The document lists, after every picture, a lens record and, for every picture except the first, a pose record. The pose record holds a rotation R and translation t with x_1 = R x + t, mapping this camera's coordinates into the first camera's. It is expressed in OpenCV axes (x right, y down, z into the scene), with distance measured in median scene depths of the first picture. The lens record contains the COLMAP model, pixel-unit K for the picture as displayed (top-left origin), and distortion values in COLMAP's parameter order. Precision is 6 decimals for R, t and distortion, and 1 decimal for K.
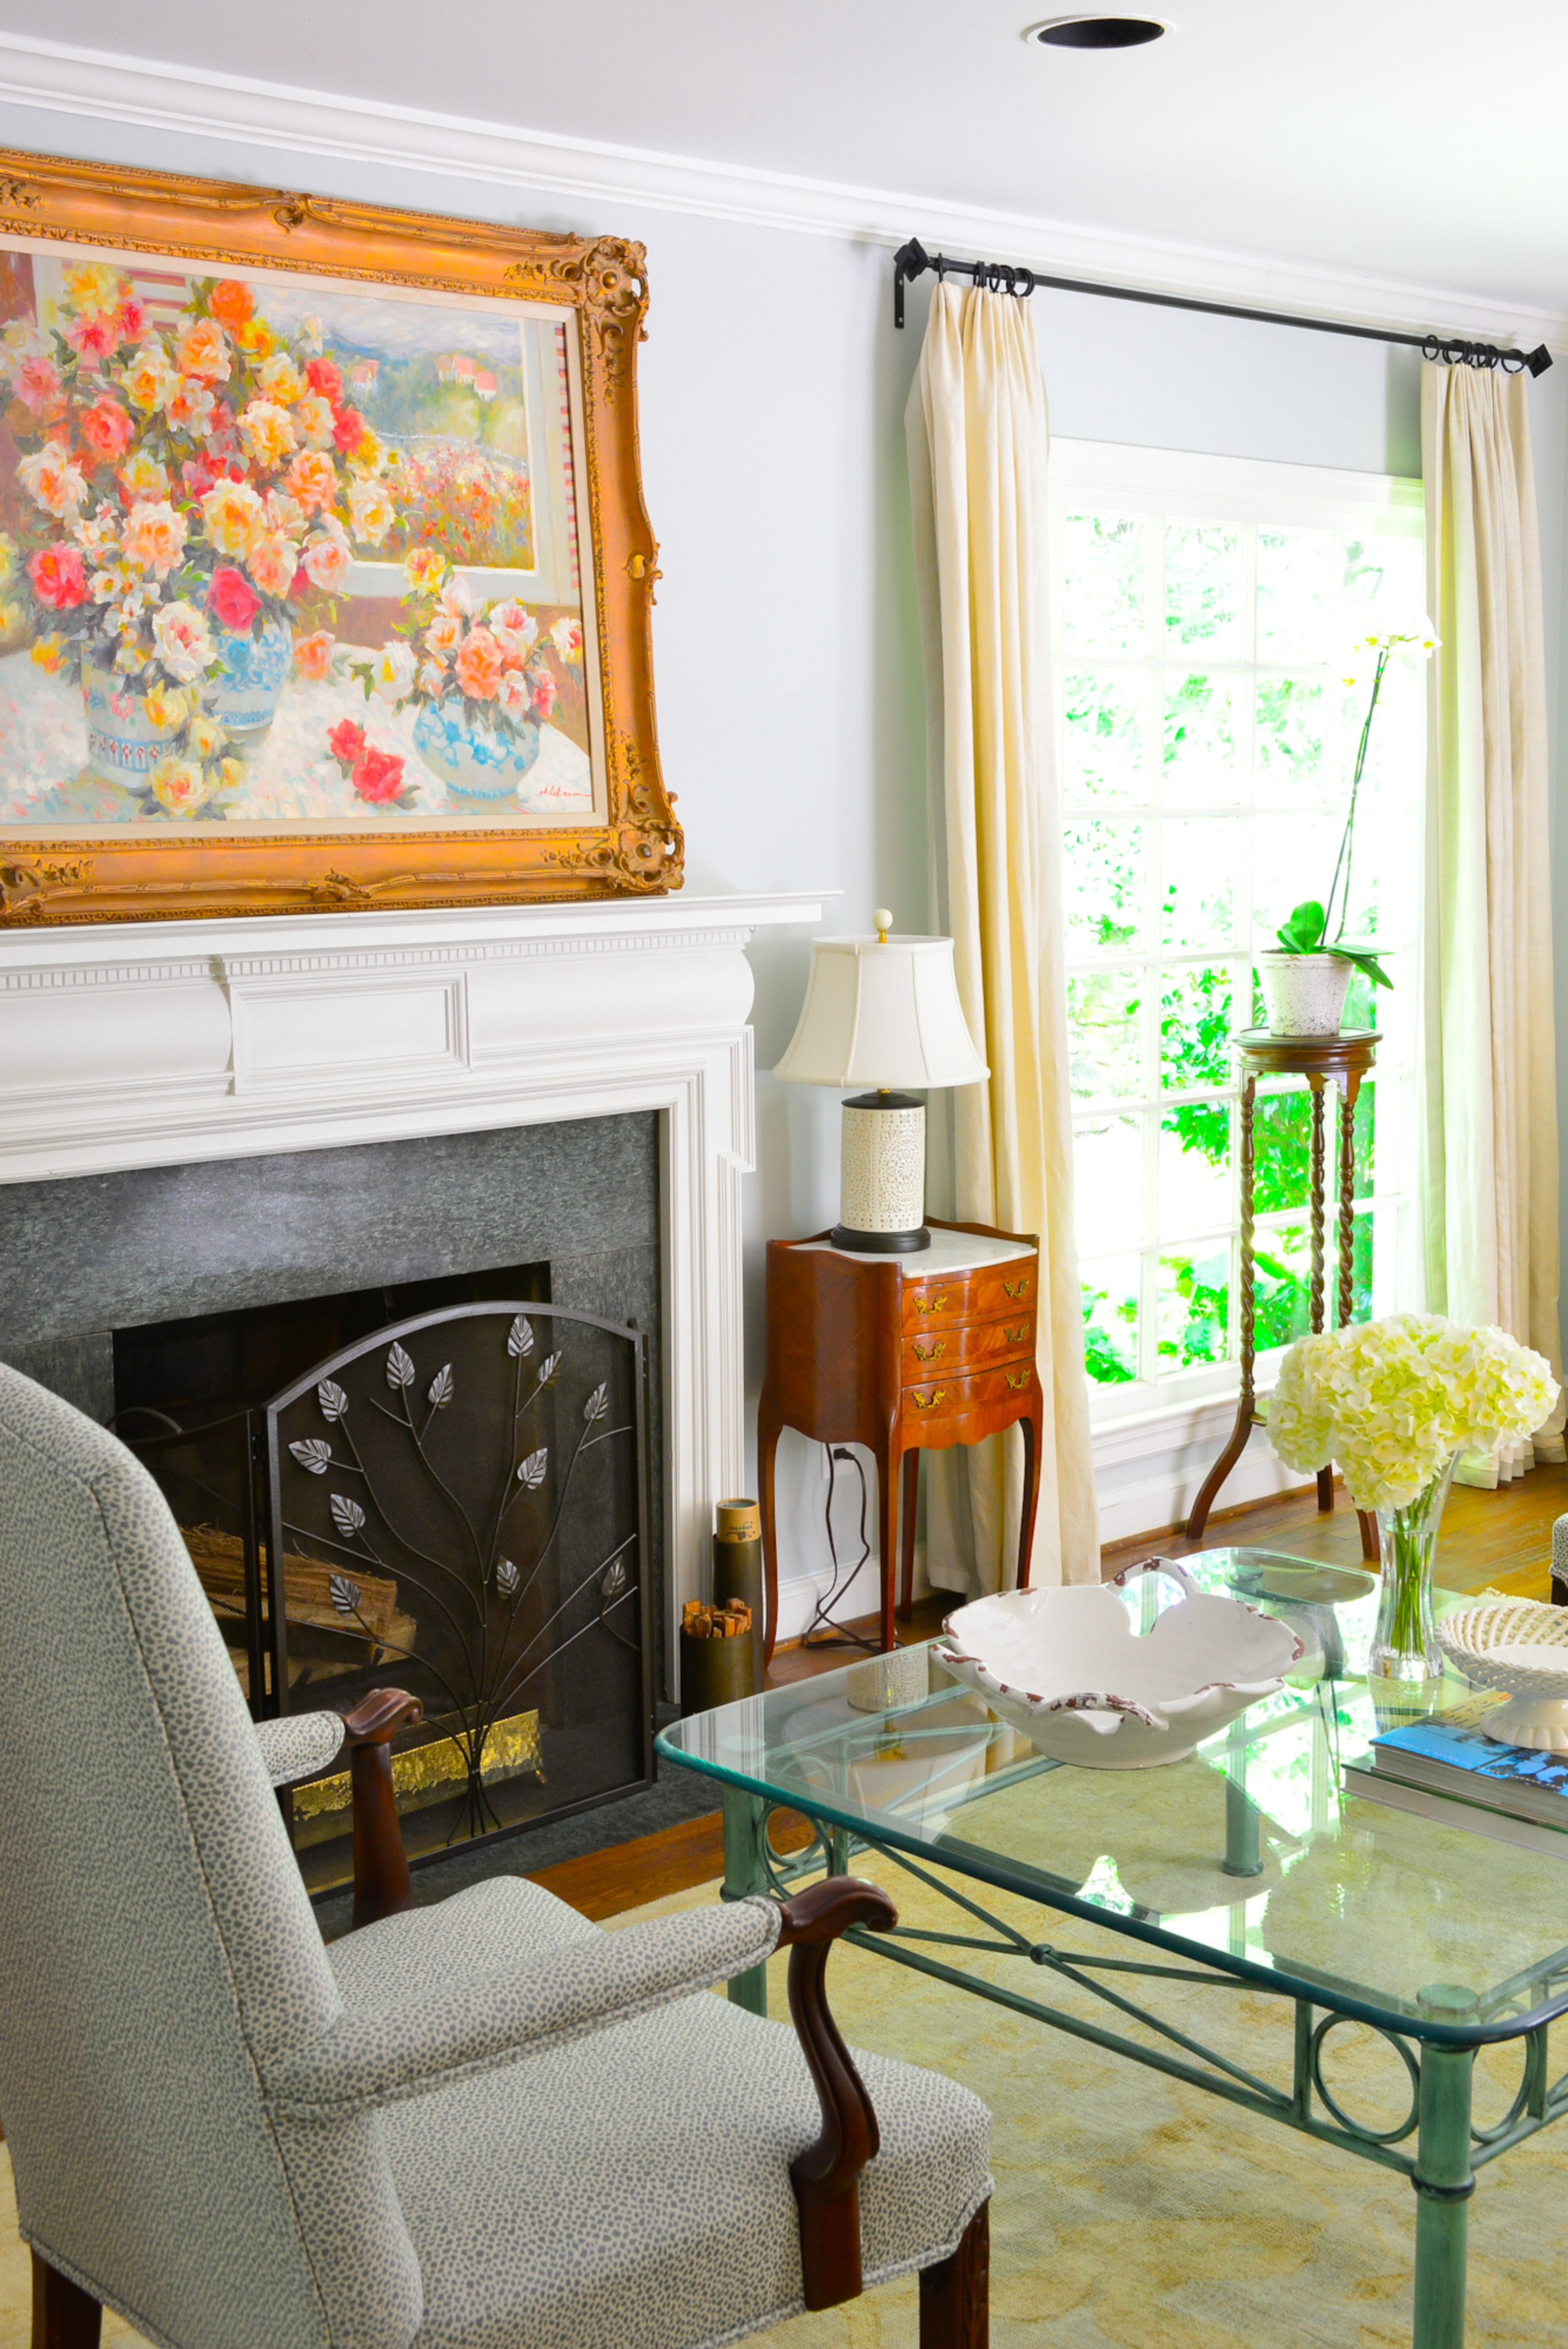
lens RADIAL K [[2819.3, 0, 786.7], [0, 2819.3, 1175.3], [0, 0, 1]] dist [-0.023818, 0.000000]
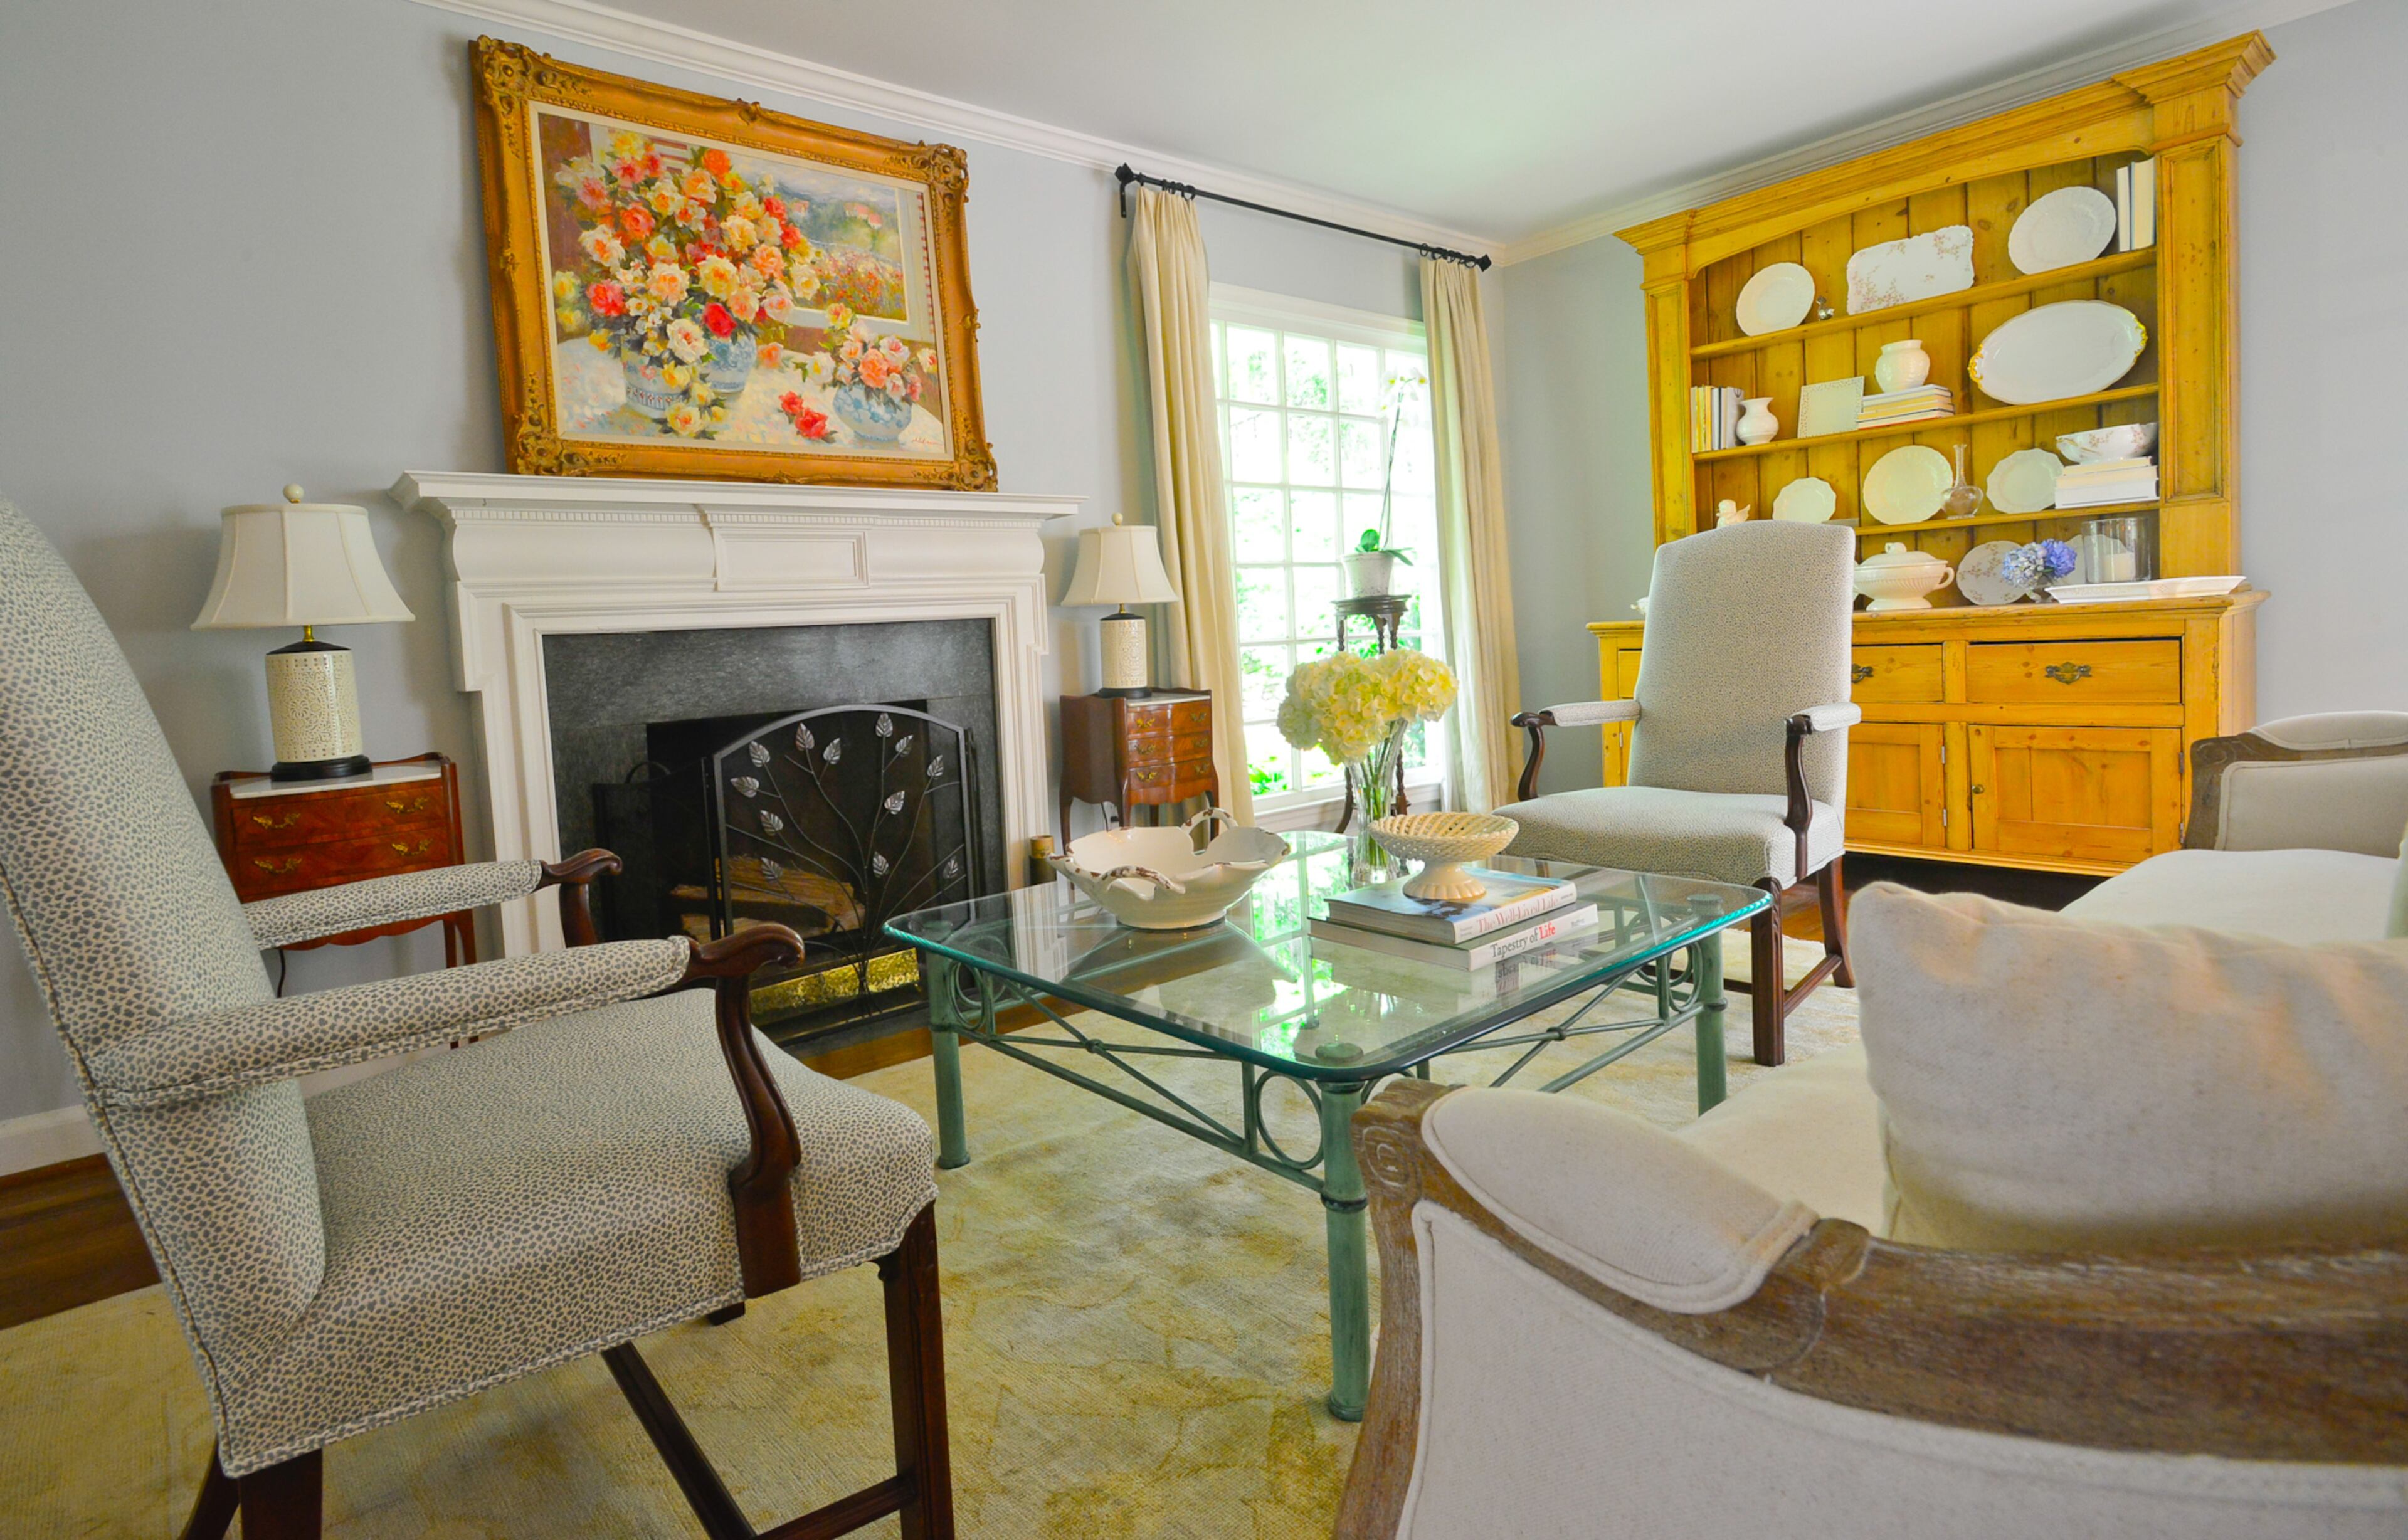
lens RADIAL K [[1213.7, 0, 1147.8], [0, 1213.7, 700.9], [0, 0, 1]] dist [-0.014184, 0.000114]
pose [[0.997267, -0.035345, -0.064880, 0.114799], [0.030078, 0.996305, -0.080443, 0.104685], [0.067484, 0.078272, 0.994645, 0.254687]]
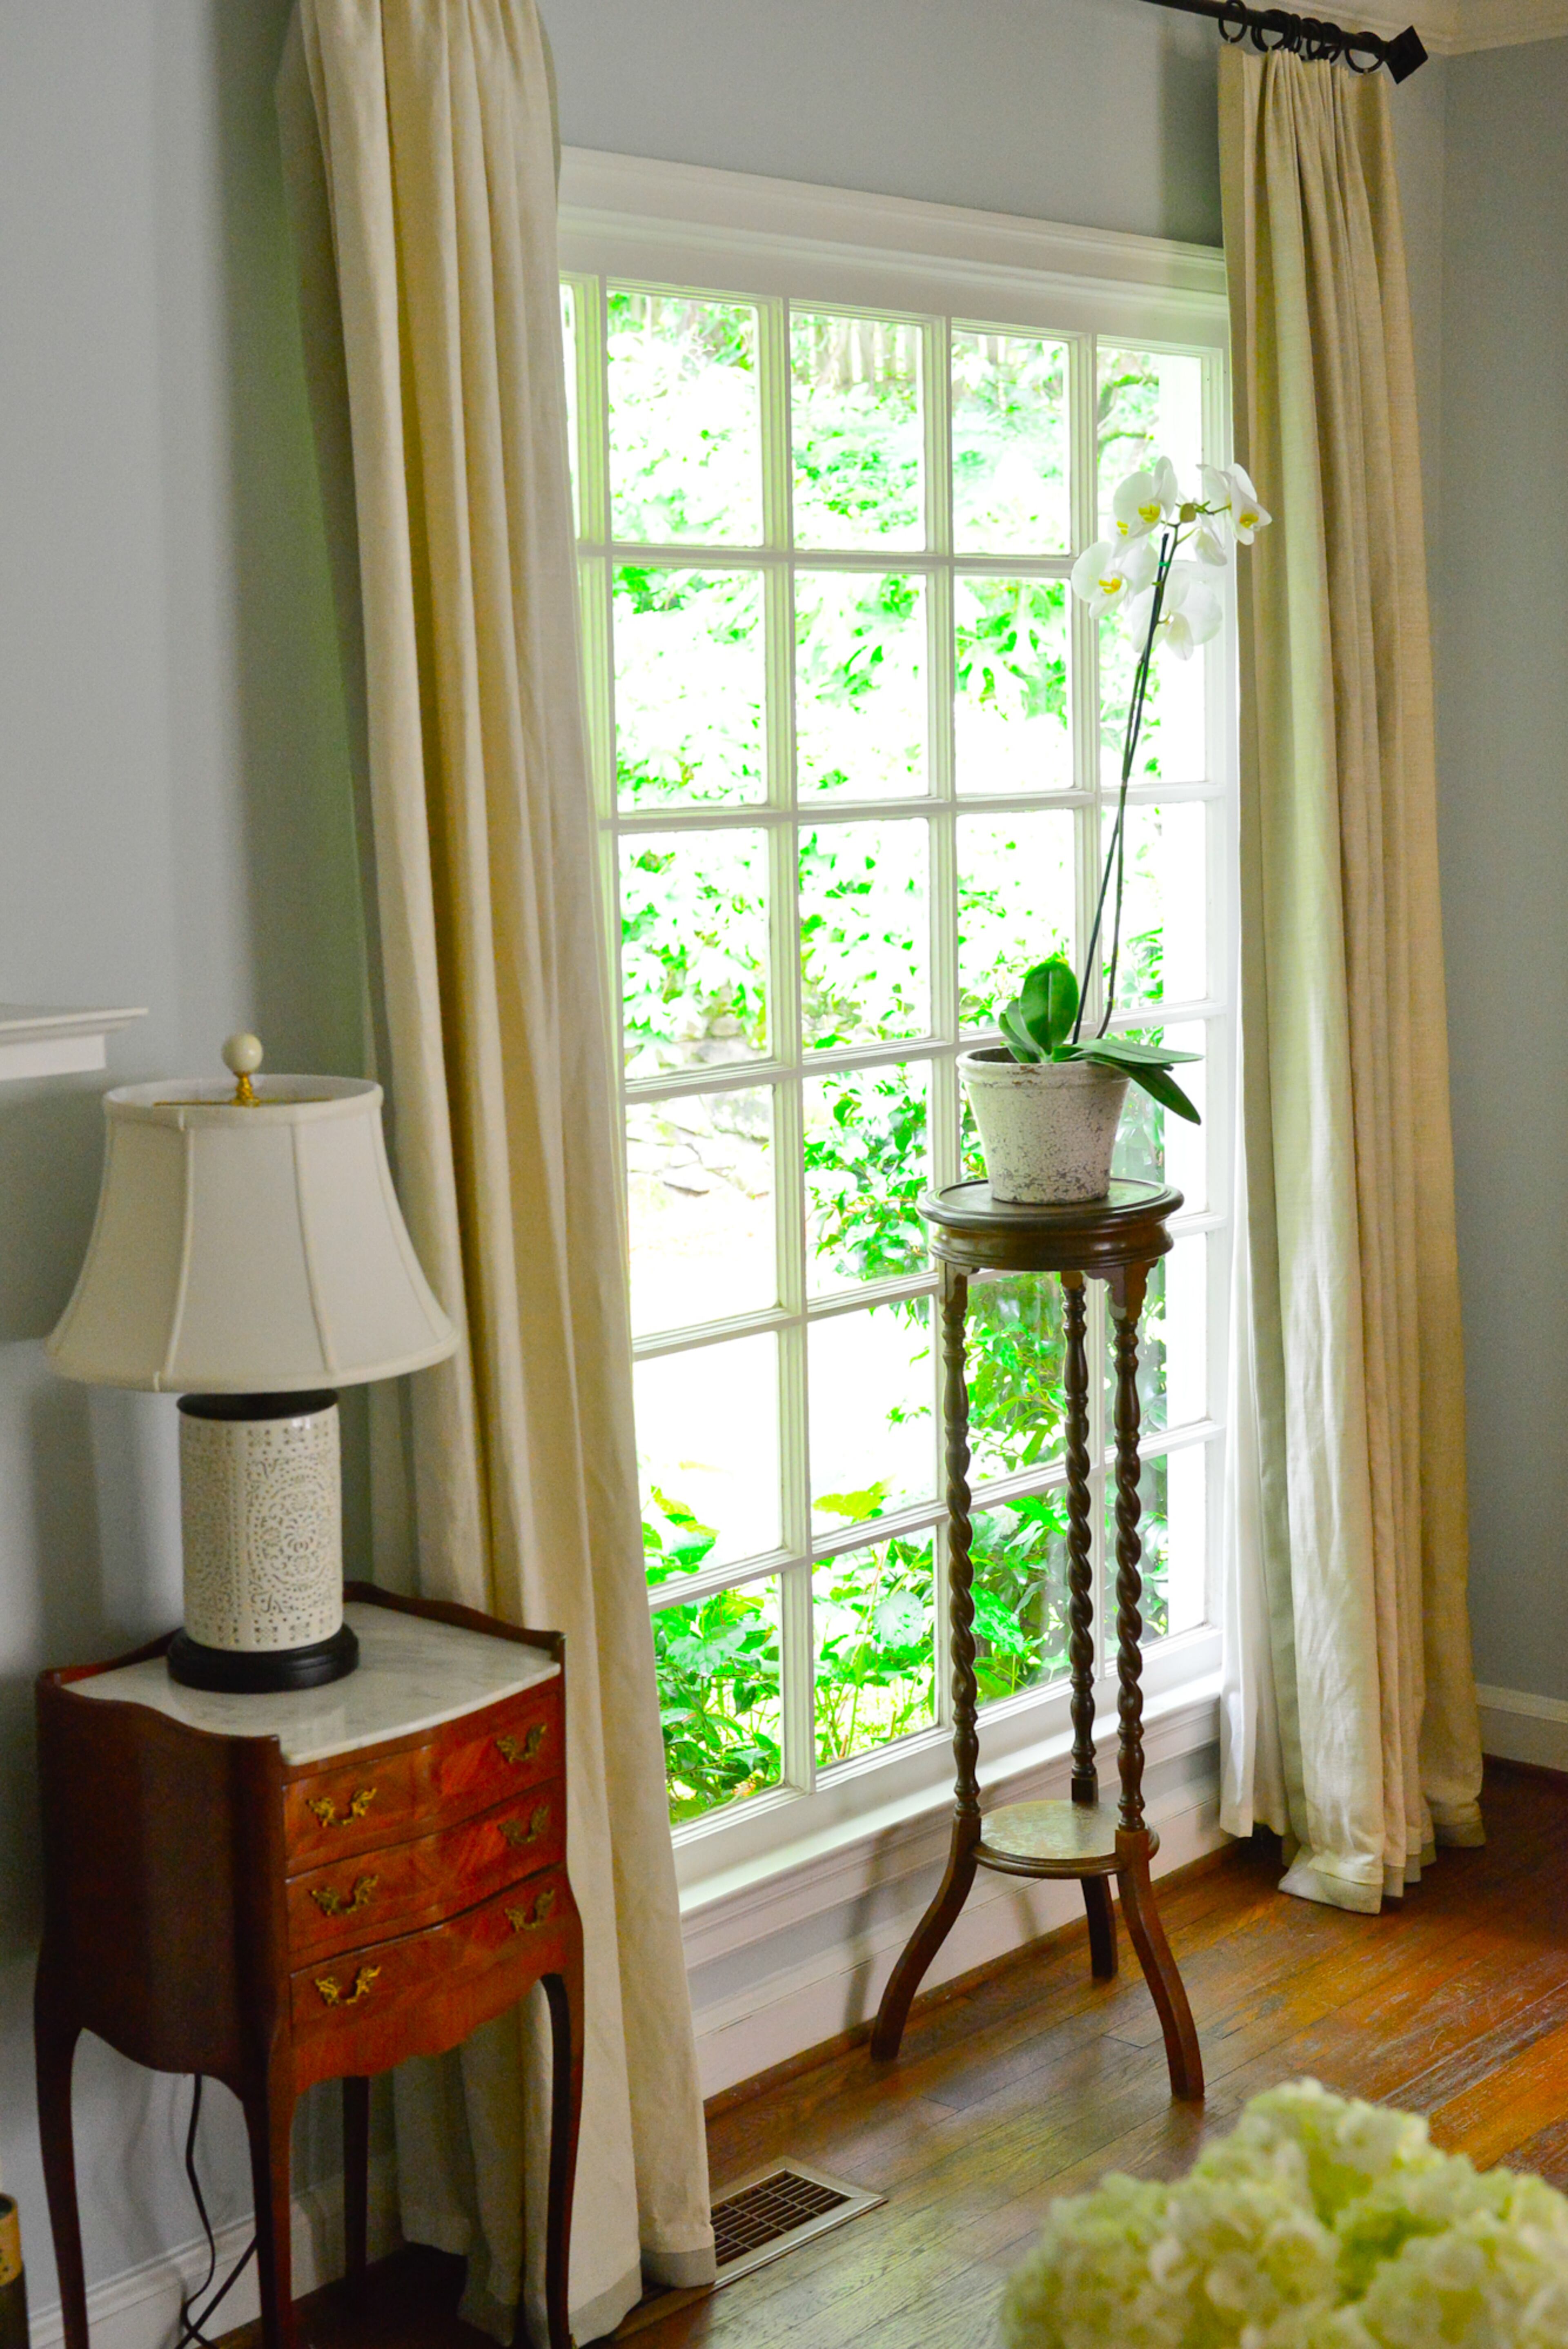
lens RADIAL K [[3331.6, 0, 790.5], [0, 3331.6, 1188.9], [0, 0, 1]] dist [-0.011350, 0.000000]
pose [[0.994462, -0.025849, 0.101866, 0.081026], [0.025252, 0.999656, 0.007146, -0.076901], [-0.102015, -0.004534, 0.994773, 0.429777]]
